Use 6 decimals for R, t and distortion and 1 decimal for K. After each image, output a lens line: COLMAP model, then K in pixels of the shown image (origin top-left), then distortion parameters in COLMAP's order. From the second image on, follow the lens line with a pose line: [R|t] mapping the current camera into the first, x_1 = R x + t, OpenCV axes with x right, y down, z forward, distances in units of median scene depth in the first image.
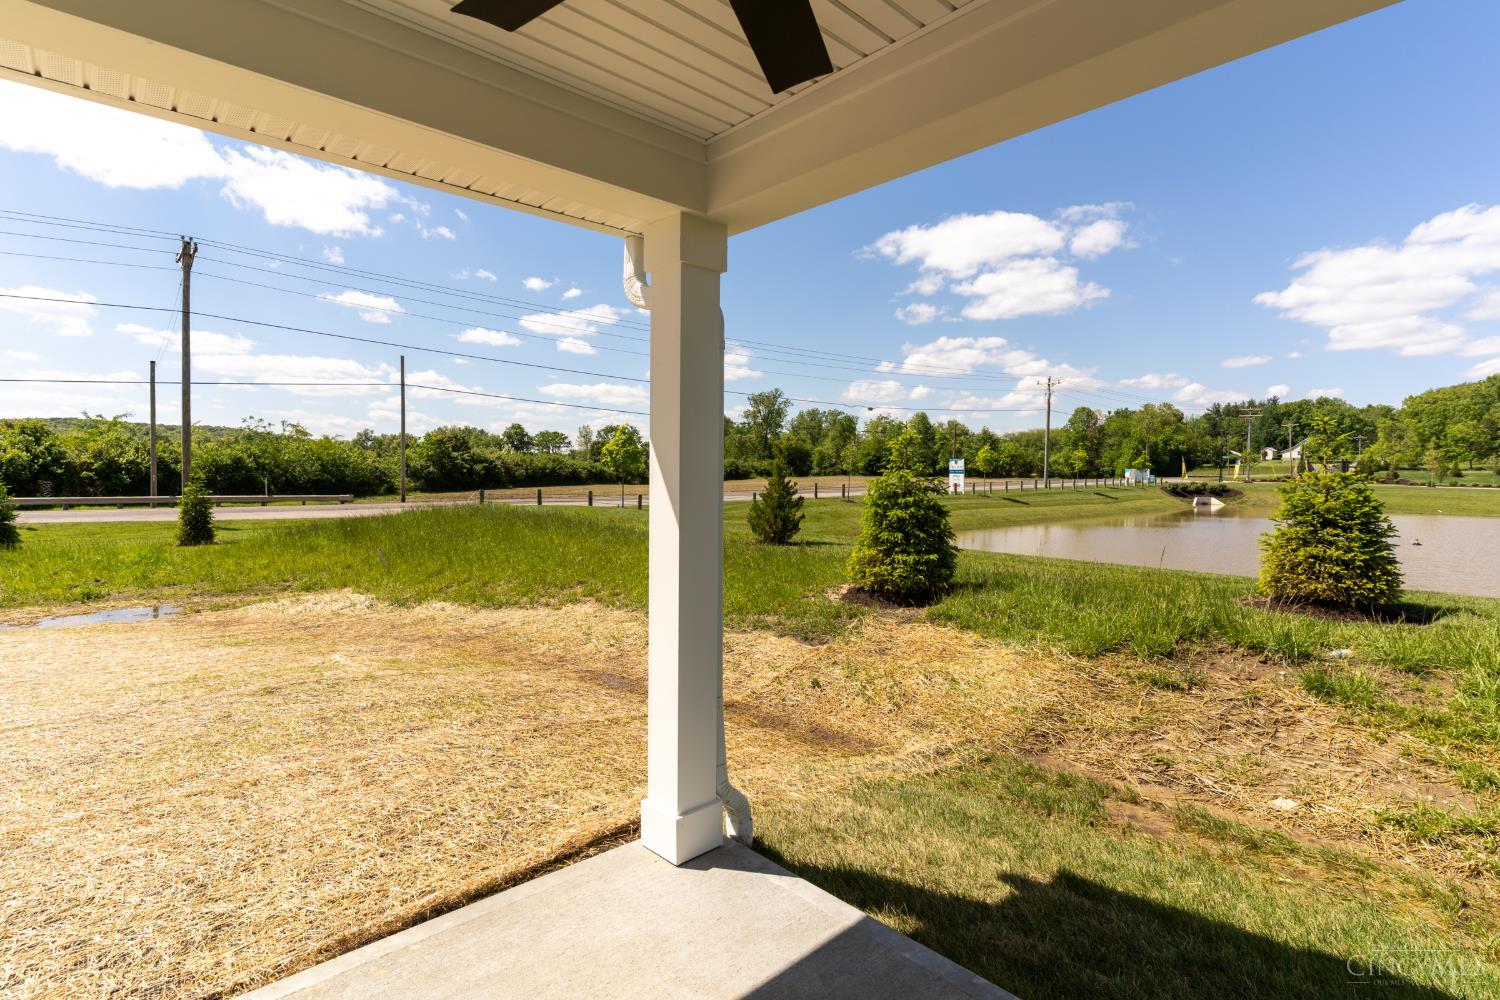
lens RADIAL K [[721.2, 0, 751.8], [0, 721.2, 491.6], [0, 0, 1]] dist [0.012572, -0.000975]
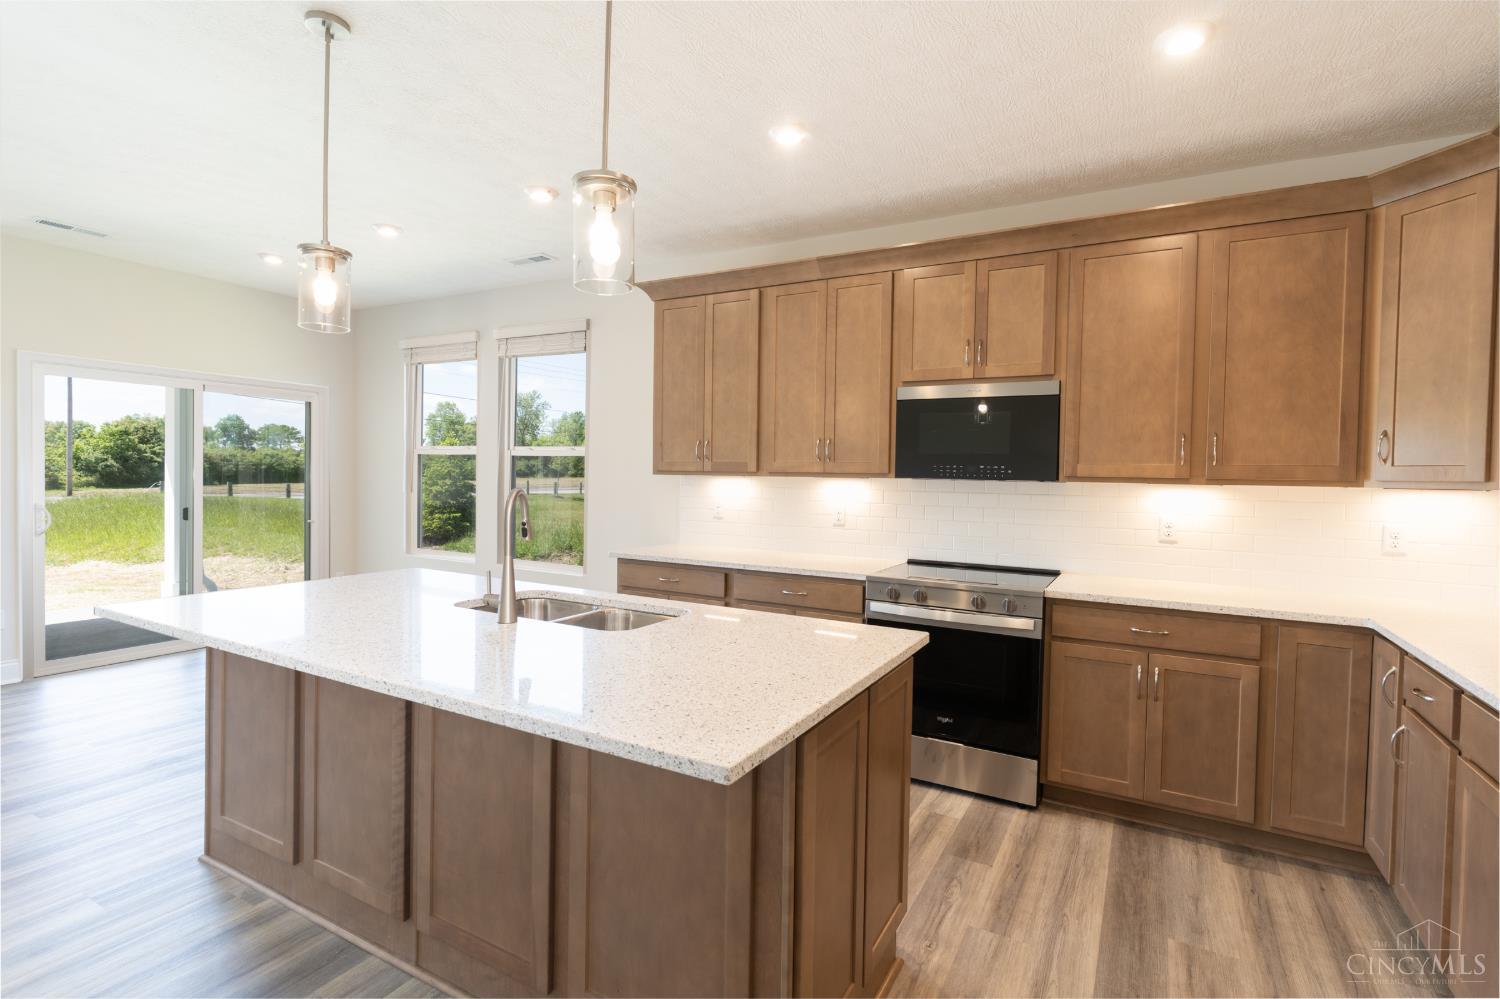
lens RADIAL K [[721.2, 0, 751.1], [0, 721.2, 498.8], [0, 0, 1]] dist [0.012572, -0.000975]
pose [[0.955863, 0.004243, 0.293783, 0.069505], [-0.005695, 0.999975, 0.004087, 0.007391], [-0.293758, -0.005579, 0.955863, -0.132642]]
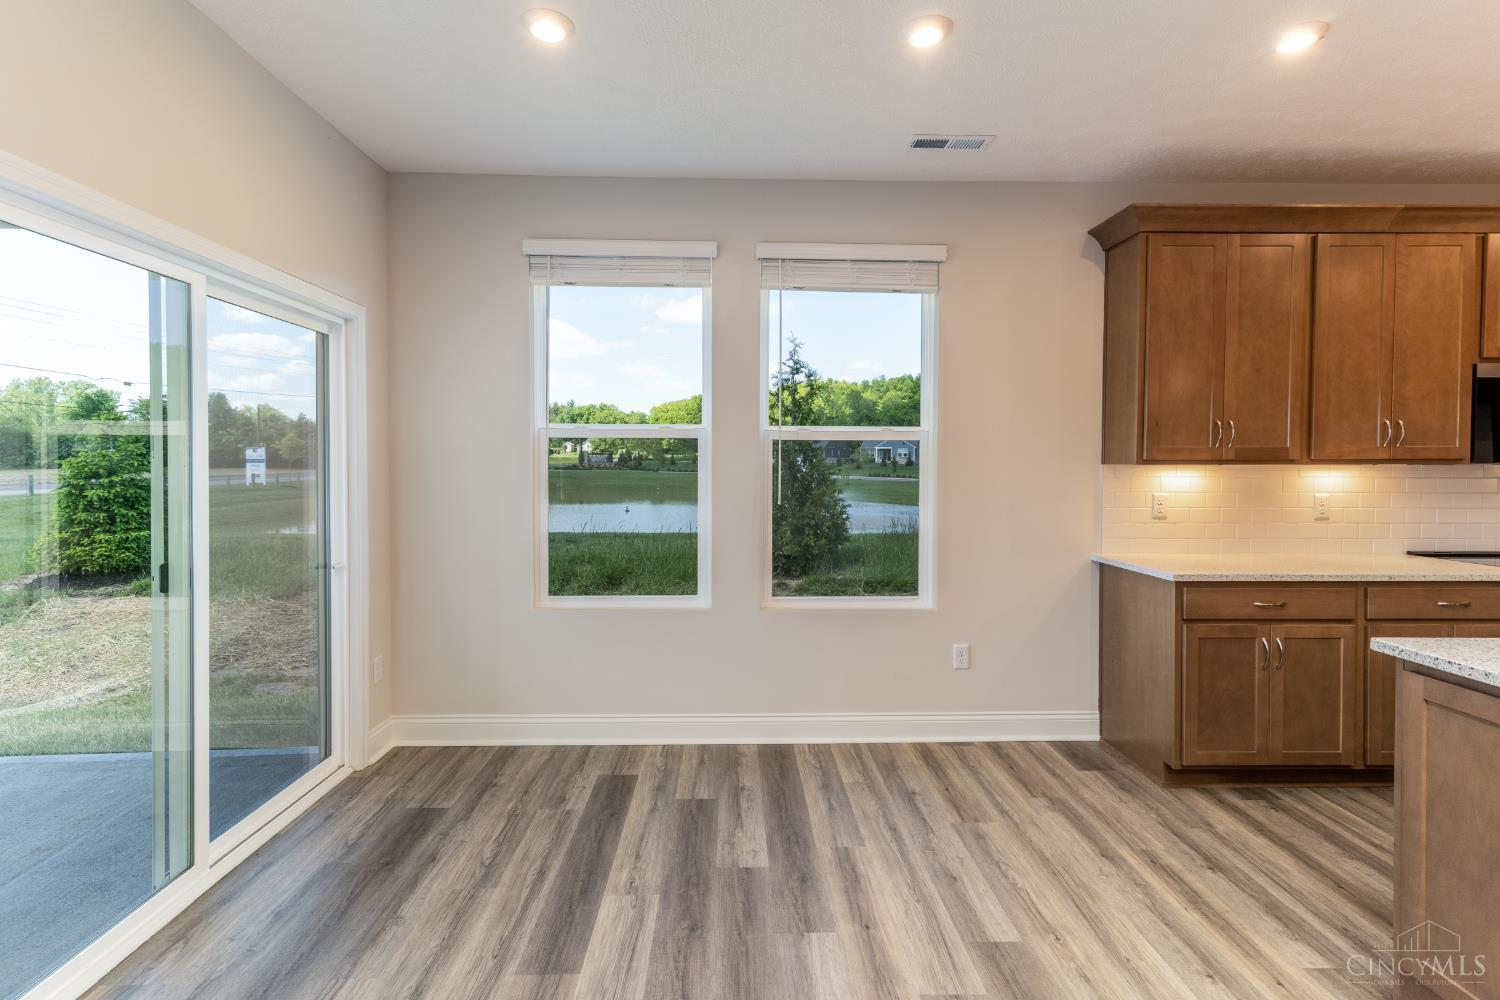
lens RADIAL K [[721.2, 0, 743.6], [0, 721.2, 477.2], [0, 0, 1]] dist [0.012572, -0.000975]
pose [[0.660645, -0.018425, 0.750473, 0.006641], [0.024369, 0.999698, 0.003091, 0.004731], [-0.750303, 0.016246, 0.660894, -0.056218]]
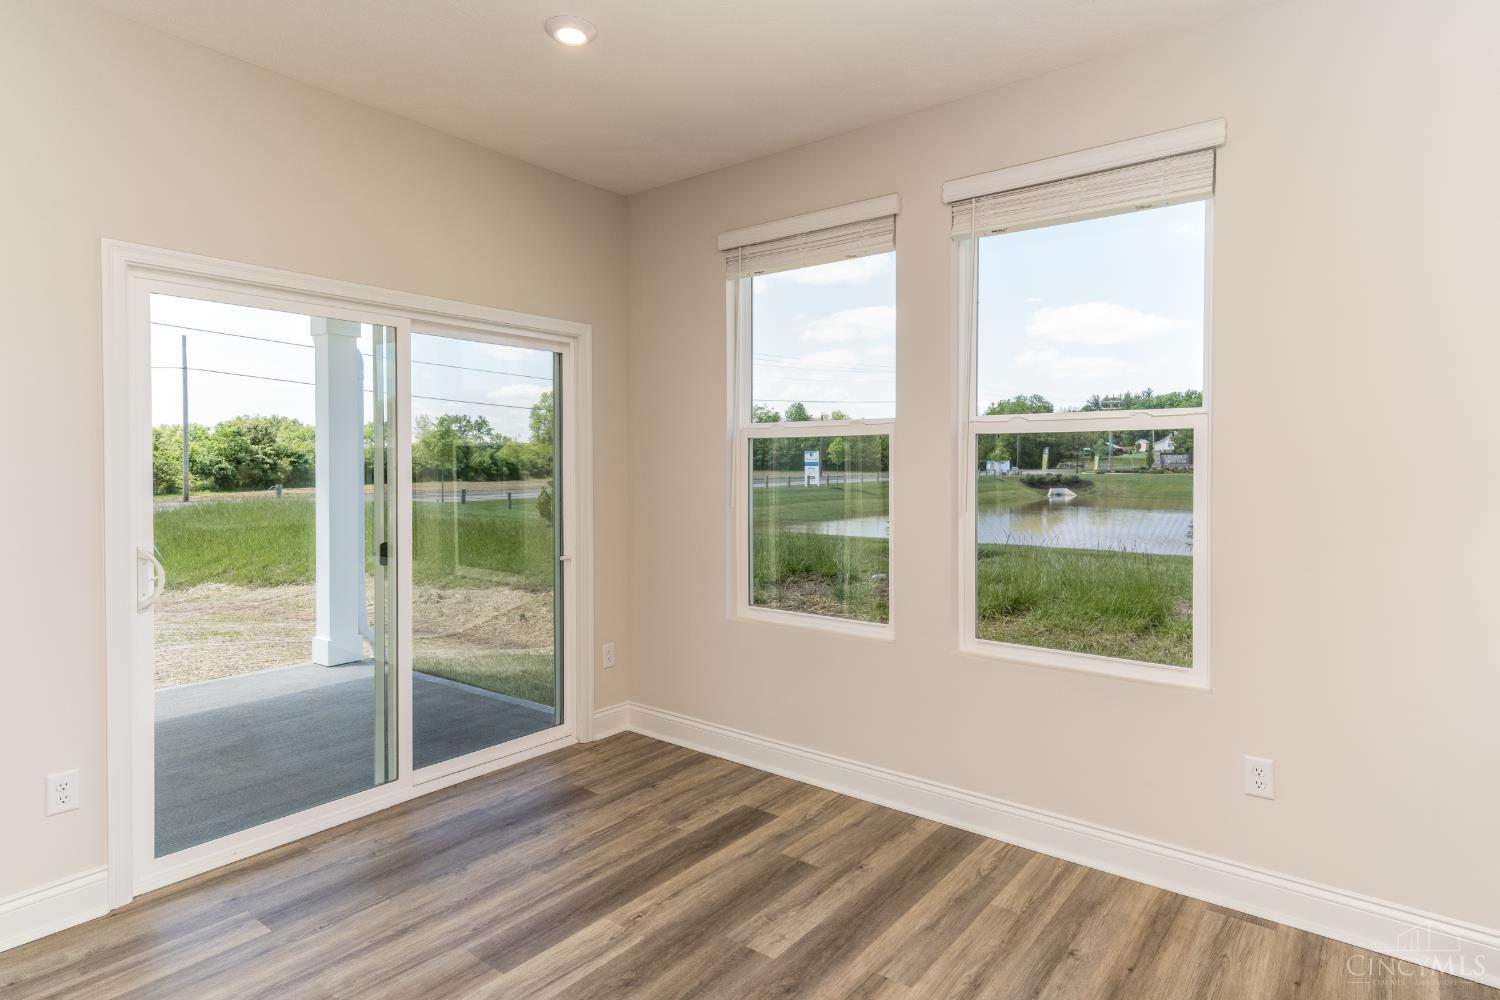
lens RADIAL K [[804.5, 0, 759.4], [0, 804.5, 482.7], [0, 0, 1]] dist [0.017533, 0.002631]
pose [[0.986936, -0.009565, 0.160831, 0.038138], [0.010941, 0.999911, -0.007671, 0.005285], [-0.160744, 0.009330, 0.986952, -0.069858]]
